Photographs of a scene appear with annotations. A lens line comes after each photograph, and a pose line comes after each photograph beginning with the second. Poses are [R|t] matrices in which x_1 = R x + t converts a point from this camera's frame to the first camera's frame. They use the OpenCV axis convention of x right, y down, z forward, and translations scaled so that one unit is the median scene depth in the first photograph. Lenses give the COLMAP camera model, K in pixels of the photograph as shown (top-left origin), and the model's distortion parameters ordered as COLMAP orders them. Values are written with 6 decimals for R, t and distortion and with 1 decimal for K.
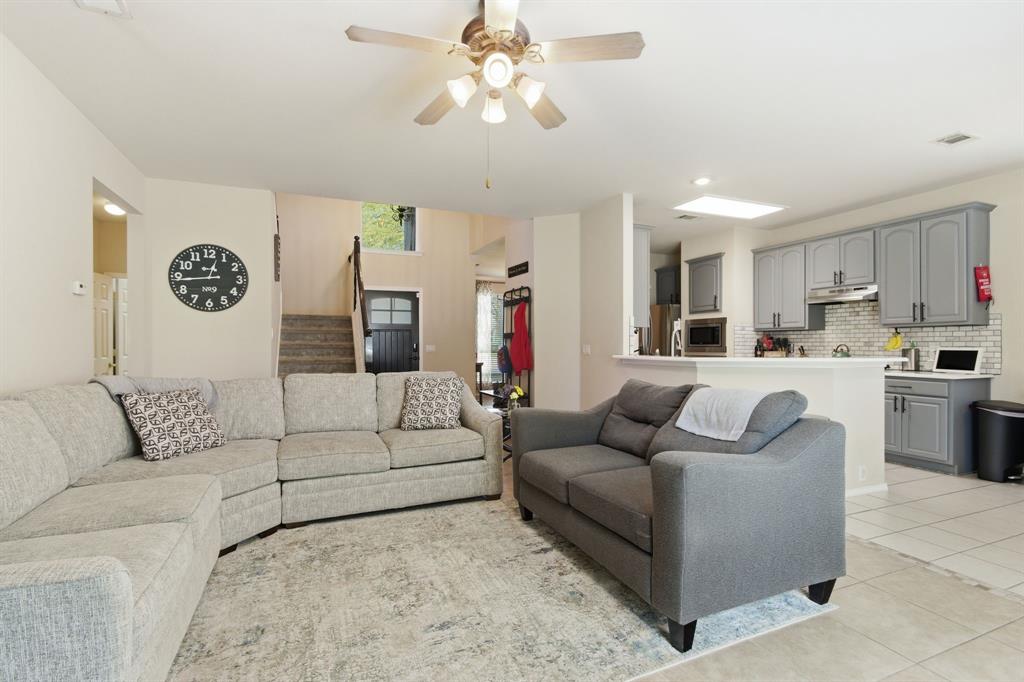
lens RADIAL K [[473.8, 0, 504.3], [0, 473.8, 344.7], [0, 0, 1]] dist [0.002864, 0.001124]
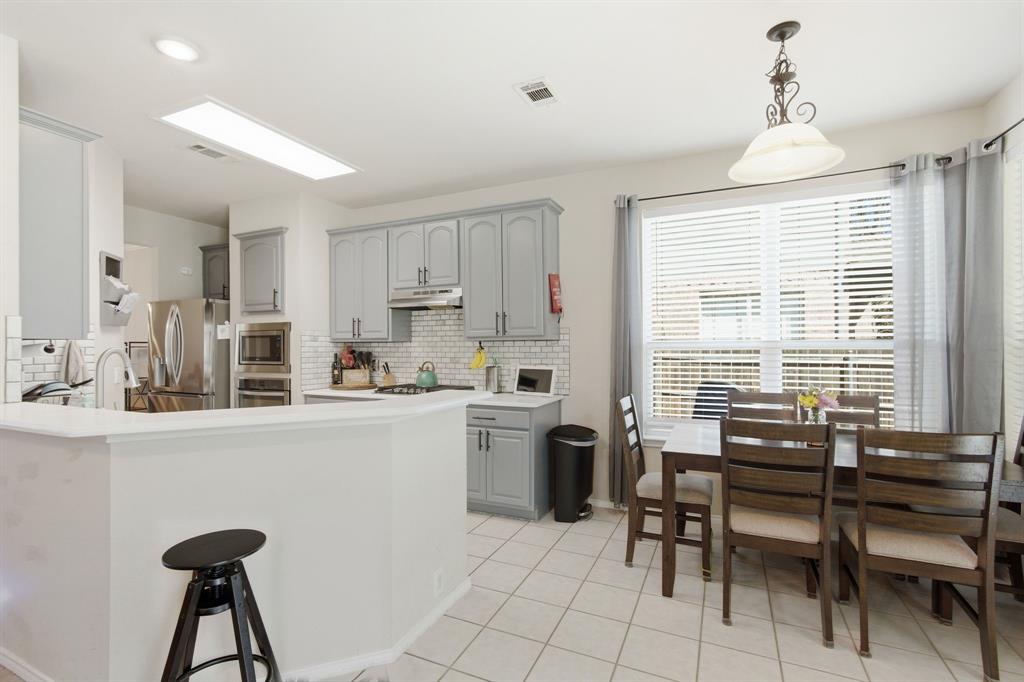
lens RADIAL K [[473.8, 0, 505.0], [0, 473.8, 341.1], [0, 0, 1]] dist [0.002864, 0.001124]
pose [[0.739907, 0.001665, 0.672707, 0.305173], [0.006104, 0.999939, -0.009189, -0.028568], [-0.672682, 0.010905, 0.739852, 0.364561]]
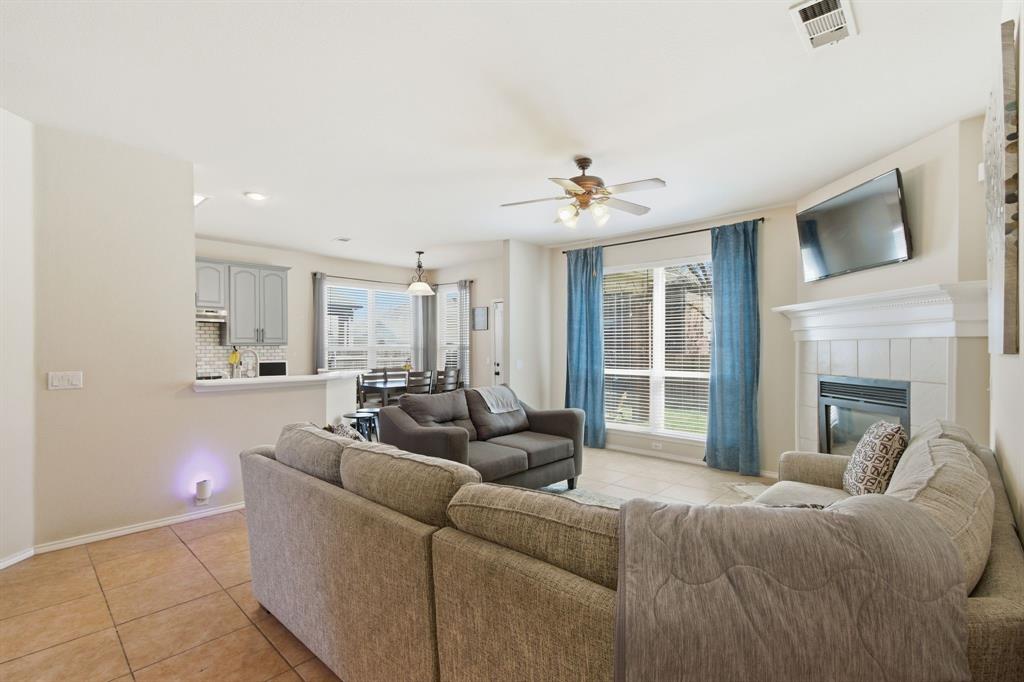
lens RADIAL K [[473.8, 0, 513.9], [0, 473.8, 348.8], [0, 0, 1]] dist [0.002864, 0.001124]
pose [[-0.409086, -0.004150, 0.912486, -0.631352], [0.003386, 0.999976, 0.006066, -0.033363], [-0.912490, 0.005571, -0.409062, 0.837813]]
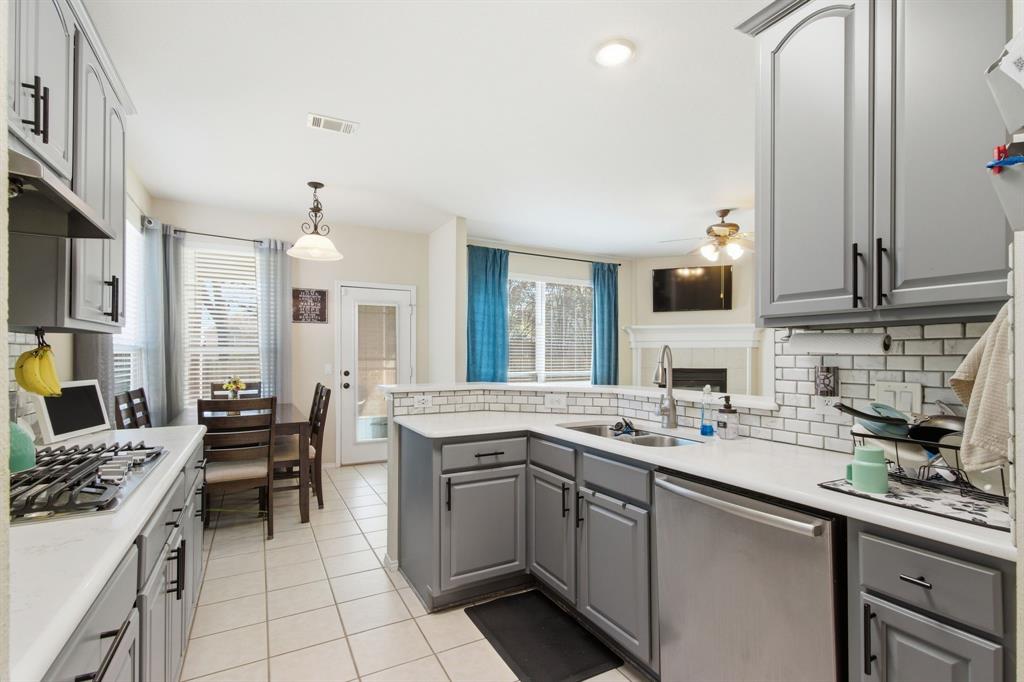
lens RADIAL K [[473.8, 0, 508.5], [0, 473.8, 353.8], [0, 0, 1]] dist [0.002864, 0.001124]
pose [[-0.995602, -0.003189, -0.093627, 0.526772], [-0.003050, 0.999994, -0.001628, -0.019117], [0.093631, -0.001335, -0.995606, 1.367564]]
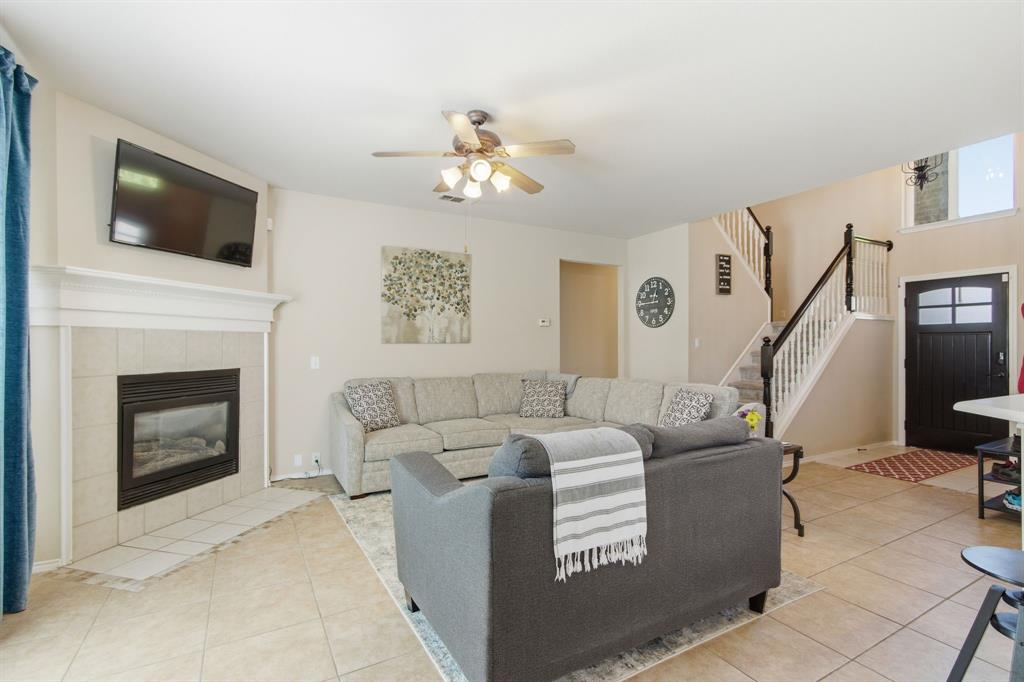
lens RADIAL K [[473.8, 0, 509.7], [0, 473.8, 344.1], [0, 0, 1]] dist [0.002864, 0.001124]
pose [[0.108418, 0.000695, -0.994105, 0.608766], [-0.001547, 0.999999, 0.000530, -0.021546], [0.994104, 0.001480, 0.108419, 0.415252]]
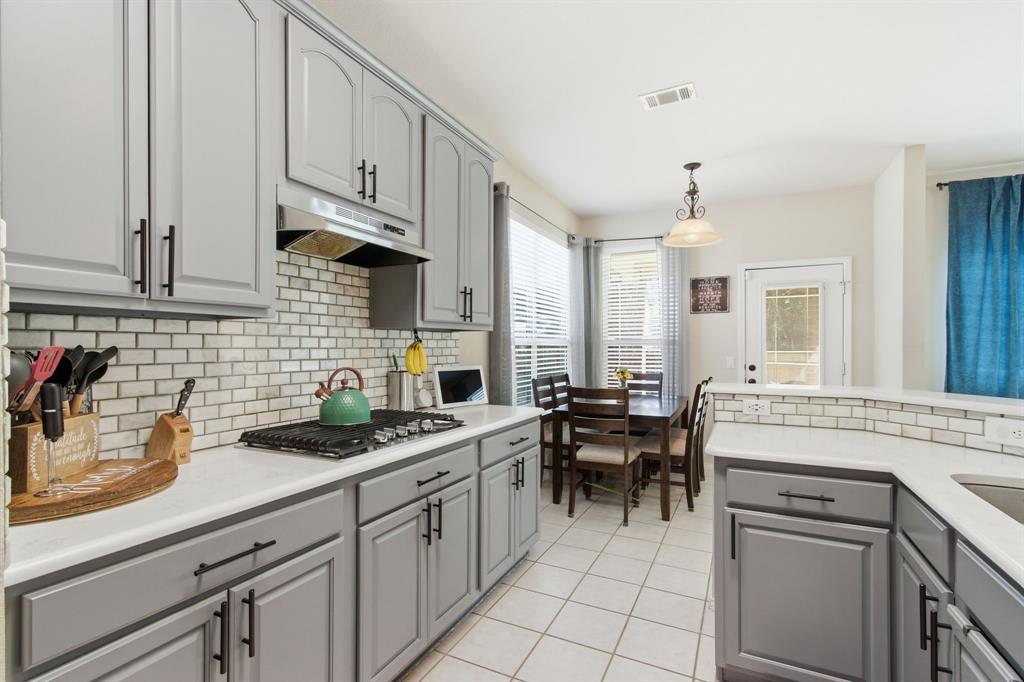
lens RADIAL K [[473.8, 0, 516.5], [0, 473.8, 347.4], [0, 0, 1]] dist [0.002864, 0.001124]
pose [[-0.661106, -0.003853, 0.750283, 0.390596], [-0.001466, 0.999992, 0.003844, -0.019159], [-0.750291, 0.001441, -0.661106, 1.243905]]
